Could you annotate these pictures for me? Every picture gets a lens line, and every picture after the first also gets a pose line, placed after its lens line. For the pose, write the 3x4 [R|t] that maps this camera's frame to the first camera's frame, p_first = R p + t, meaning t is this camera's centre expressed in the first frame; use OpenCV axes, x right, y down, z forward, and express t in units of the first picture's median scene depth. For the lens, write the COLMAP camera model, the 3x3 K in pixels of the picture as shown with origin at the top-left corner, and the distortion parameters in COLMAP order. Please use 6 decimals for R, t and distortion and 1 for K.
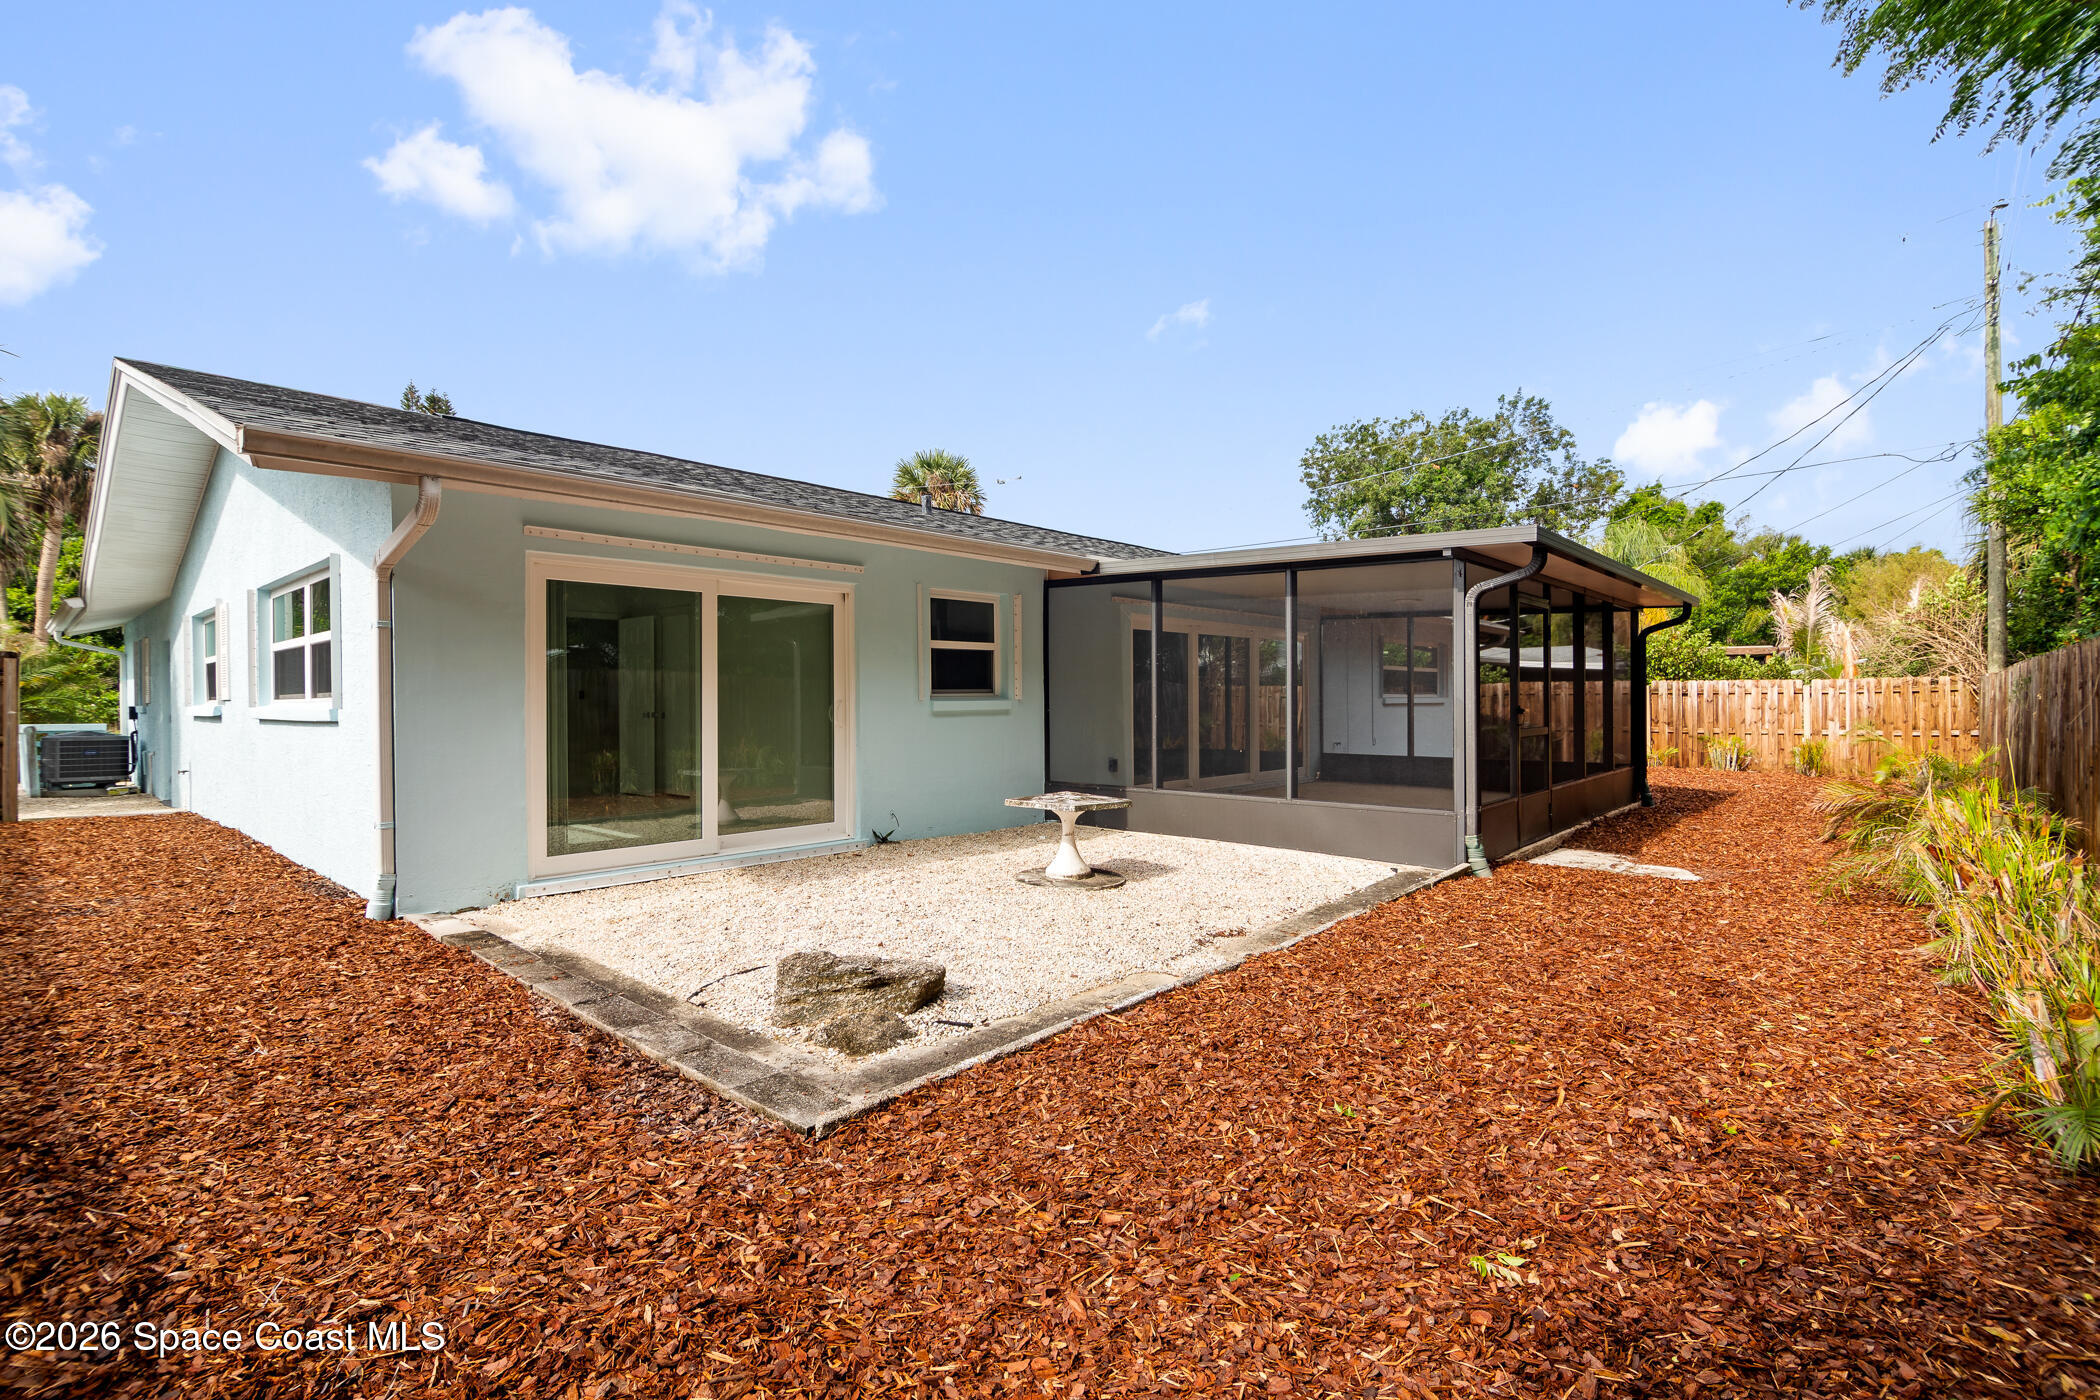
lens RADIAL K [[953.4, 0, 1050.0], [0, 953.4, 700.0], [0, 0, 1]] dist [0.000013, -0.000014]
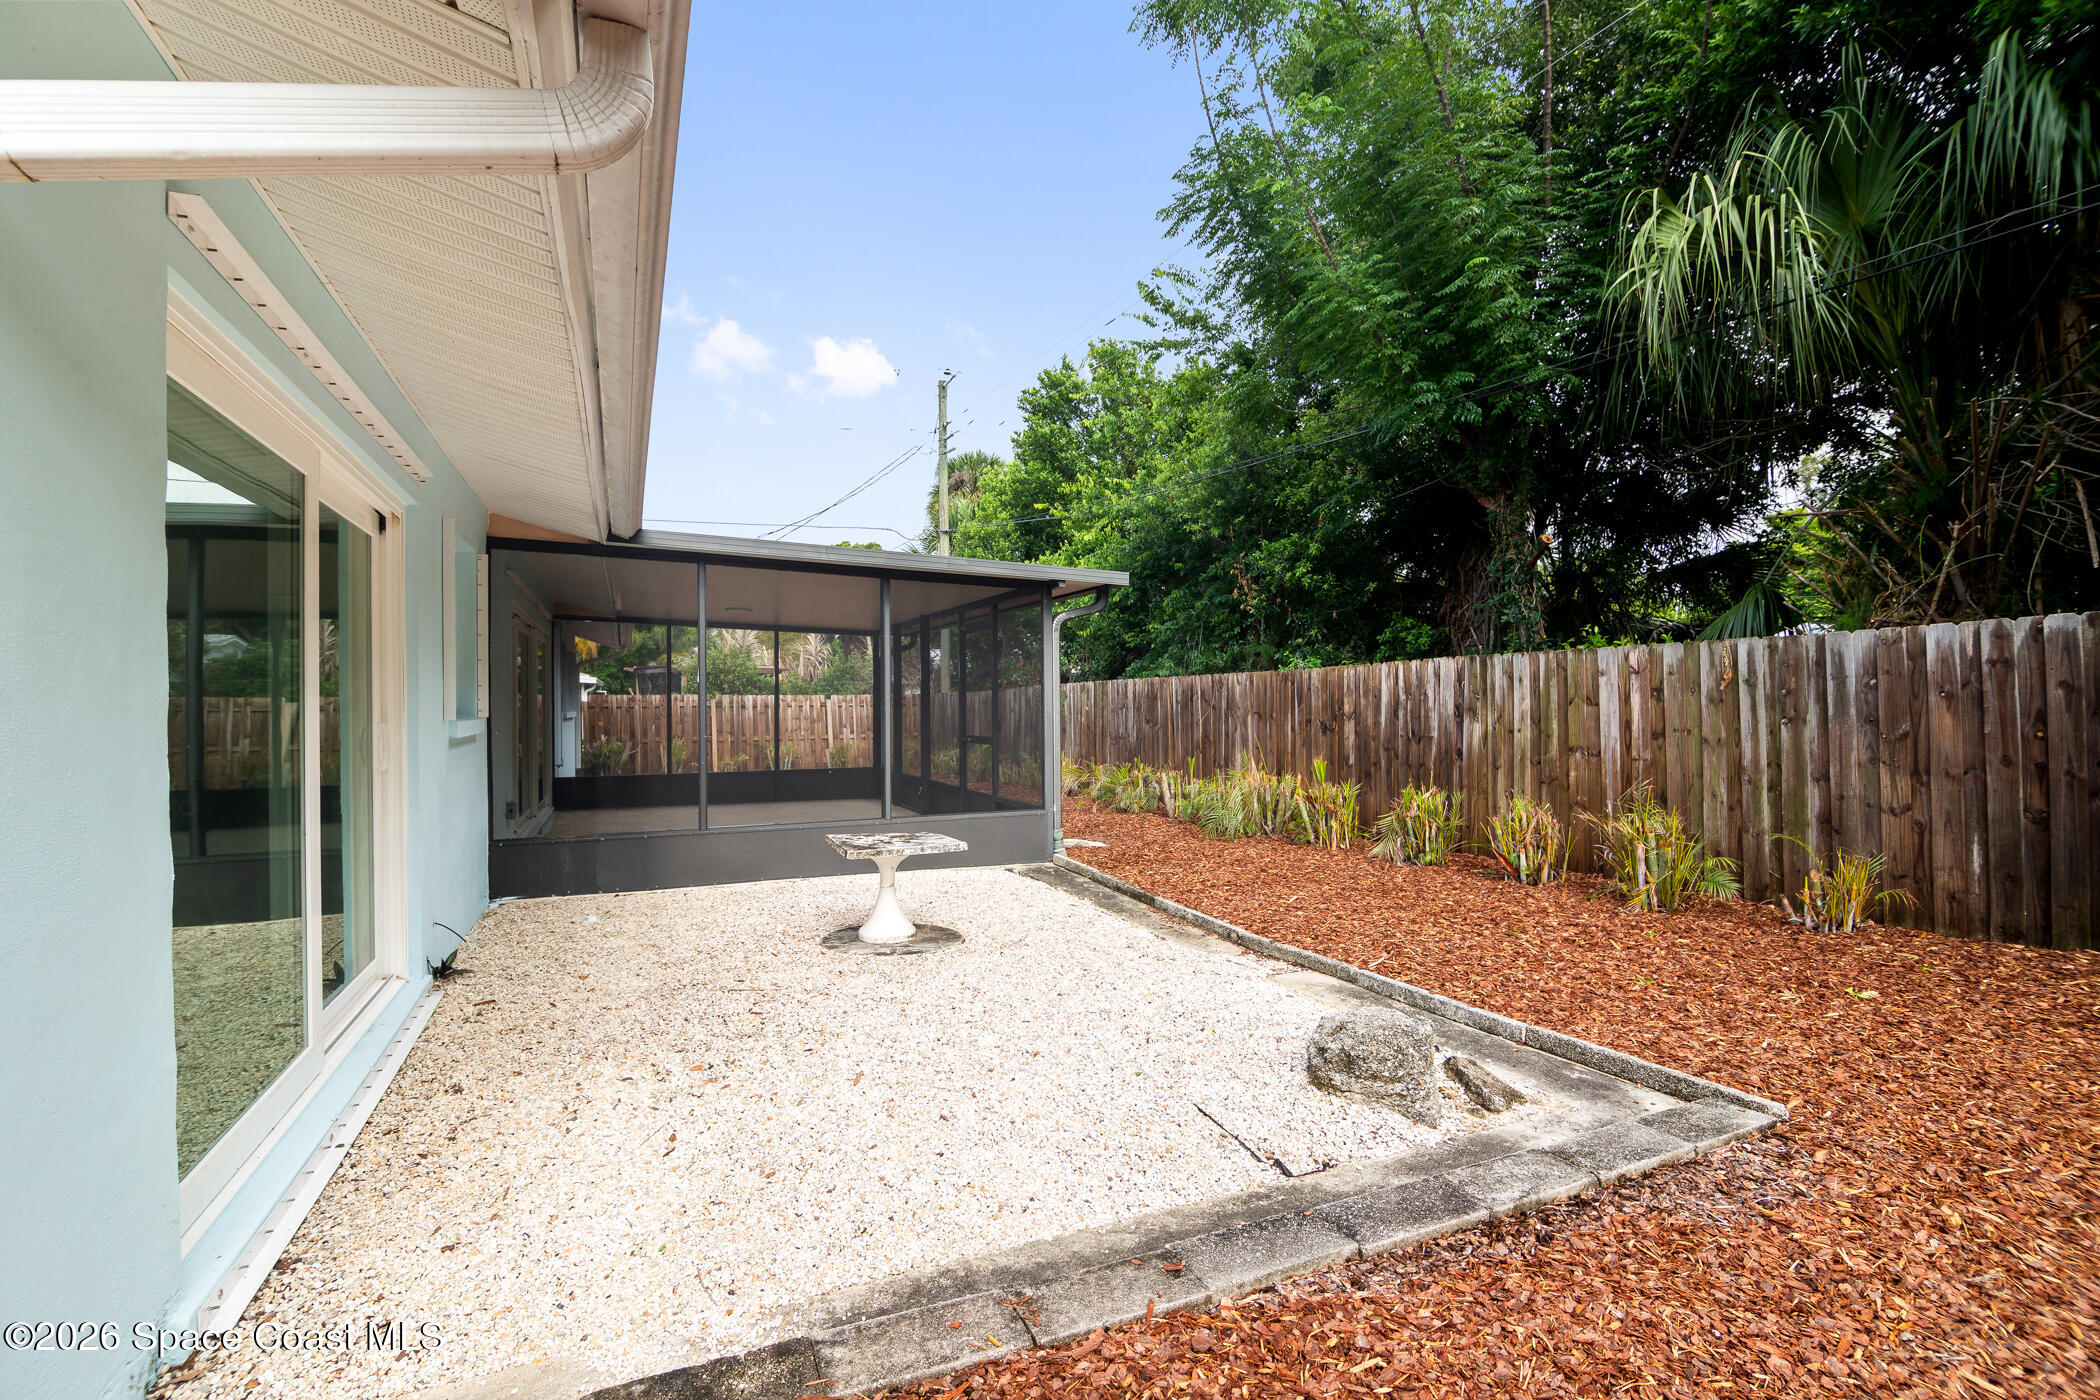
lens RADIAL K [[982.0, 0, 1050.0], [0, 982.0, 700.0], [0, 0, 1]] dist [-0.000507, -0.000047]
pose [[0.417114, 0.001741, 0.908852, -0.641098], [0.010140, 0.999927, -0.006569, -0.008152], [-0.908798, 0.011956, 0.417066, 0.517776]]
